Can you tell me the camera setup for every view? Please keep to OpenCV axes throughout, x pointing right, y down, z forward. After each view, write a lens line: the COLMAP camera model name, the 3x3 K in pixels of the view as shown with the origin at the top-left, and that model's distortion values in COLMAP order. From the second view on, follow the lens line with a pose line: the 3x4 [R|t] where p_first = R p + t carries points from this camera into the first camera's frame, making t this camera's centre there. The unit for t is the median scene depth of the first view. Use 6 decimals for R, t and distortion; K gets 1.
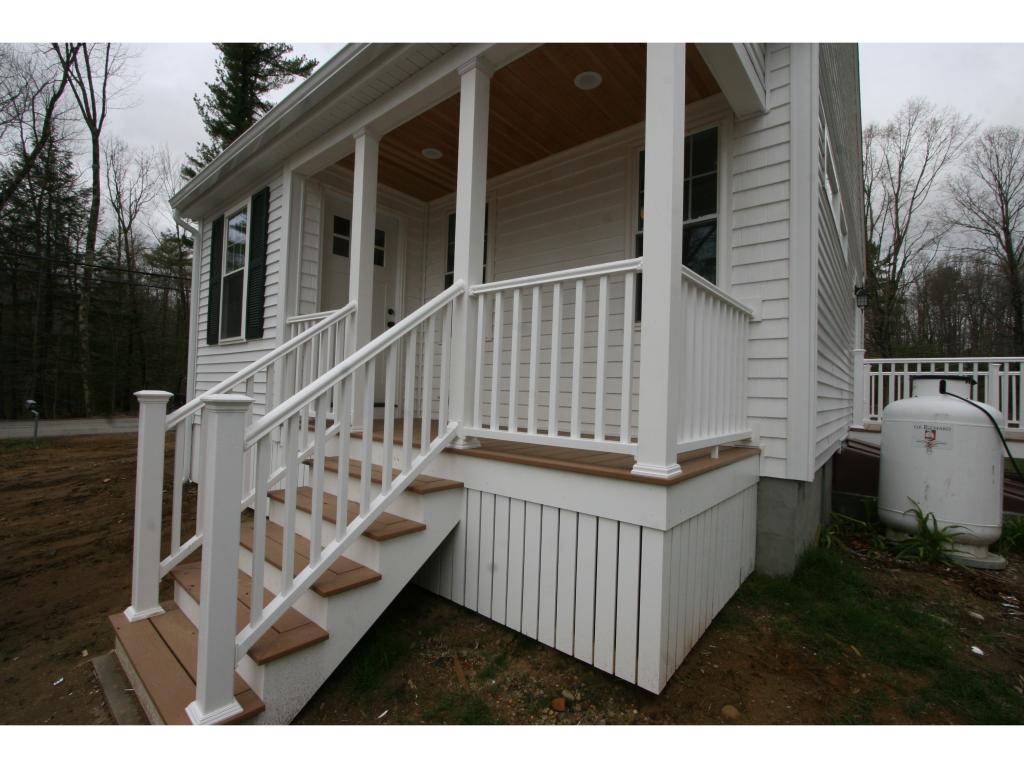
lens RADIAL K [[465.1, 0, 507.6], [0, 465.1, 382.7], [0, 0, 1]] dist [-0.021843, 0.005877]
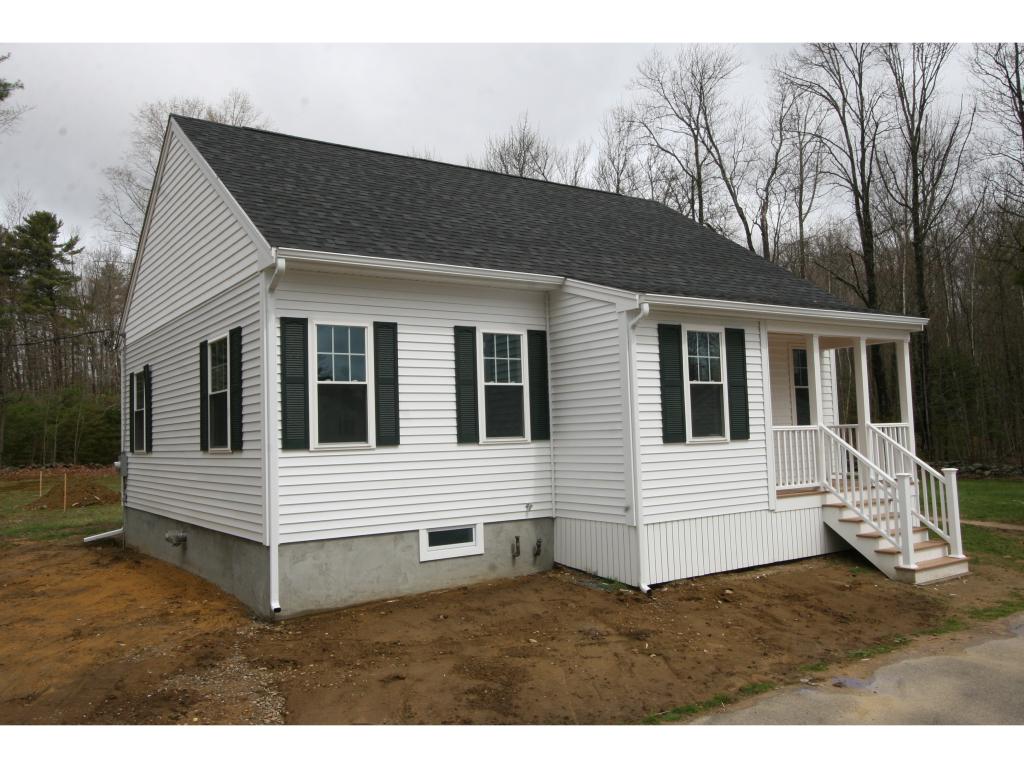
lens RADIAL K [[811.3, 0, 505.0], [0, 811.3, 387.0], [0, 0, 1]] dist [0.000678, 0.011722]
pose [[0.272178, 0.019922, 0.962041, -5.076853], [0.020367, 0.999442, -0.026458, -0.338351], [-0.962031, 0.026795, 0.271620, 1.720876]]
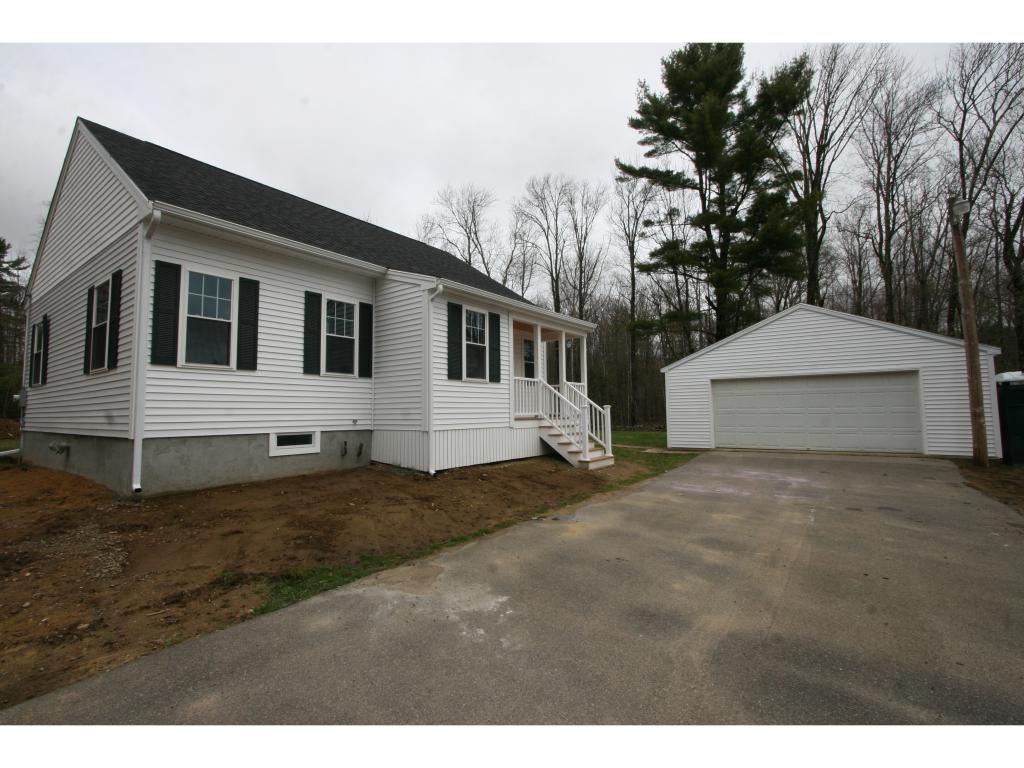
lens RADIAL K [[465.1, 0, 507.6], [0, 465.1, 382.7], [0, 0, 1]] dist [-0.021843, 0.005877]
pose [[-0.055409, 0.037401, 0.997763, -4.586845], [-0.011211, 0.999212, -0.038078, -0.020227], [-0.998401, -0.013296, -0.054946, 1.800441]]
